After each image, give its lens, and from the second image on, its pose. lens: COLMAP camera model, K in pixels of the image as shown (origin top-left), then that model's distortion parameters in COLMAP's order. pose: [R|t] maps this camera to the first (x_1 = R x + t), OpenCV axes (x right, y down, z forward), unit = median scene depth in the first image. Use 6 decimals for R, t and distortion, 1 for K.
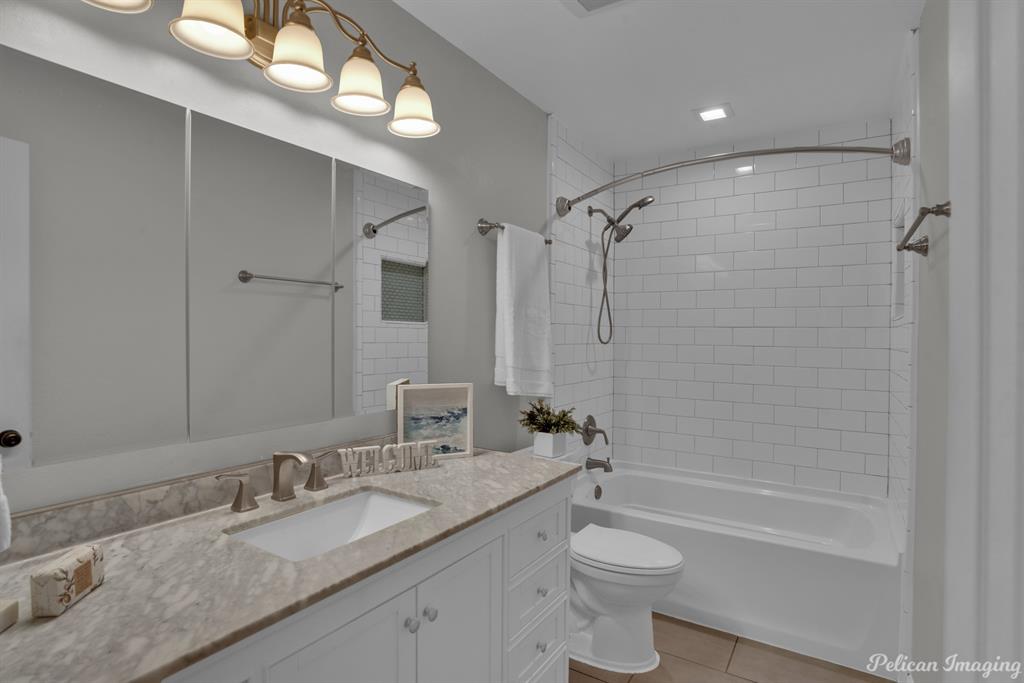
lens RADIAL K [[526.9, 0, 513.6], [0, 526.9, 346.6], [0, 0, 1]] dist [-0.050407, 0.023011]
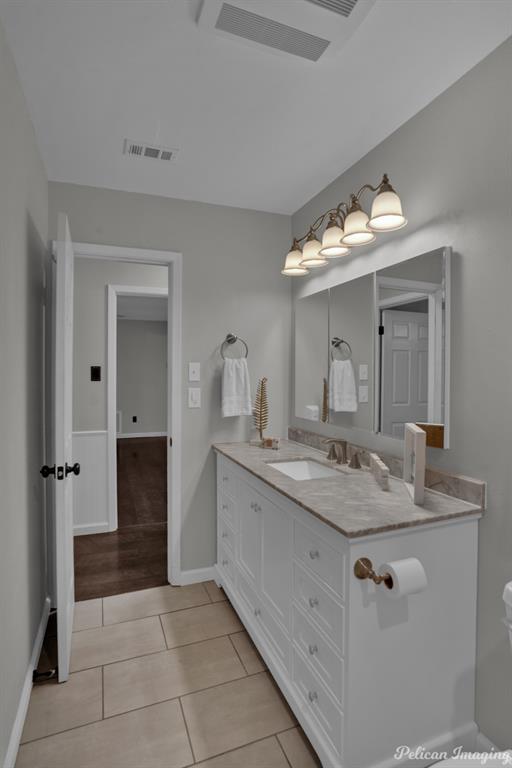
lens RADIAL K [[409.1, 0, 252.8], [0, 409.1, 379.3], [0, 0, 1]] dist [-0.047732, -0.000158]
pose [[-0.606563, 0.005287, -0.795018, 0.895823], [-0.025306, 0.999343, 0.025953, -0.053014], [0.794632, 0.035861, -0.606031, 1.493737]]
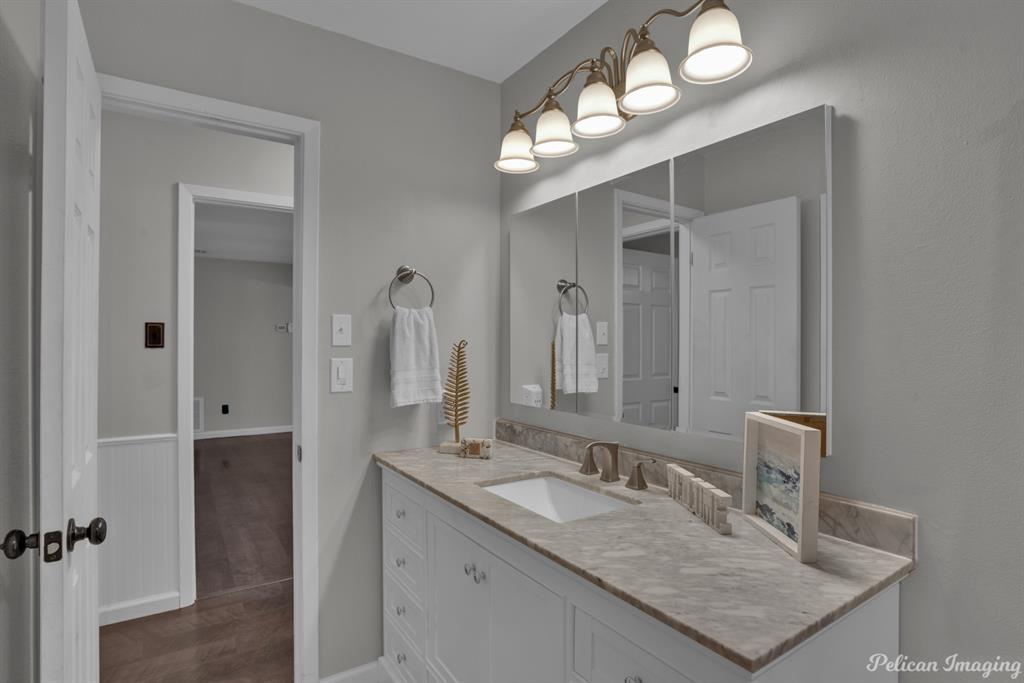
lens RADIAL K [[526.9, 0, 513.6], [0, 526.9, 346.6], [0, 0, 1]] dist [-0.050407, 0.023011]
pose [[-0.411860, 0.000688, -0.911247, 0.662158], [-0.026798, 0.999558, 0.012867, -0.019205], [0.910853, 0.029719, -0.411660, 1.155761]]
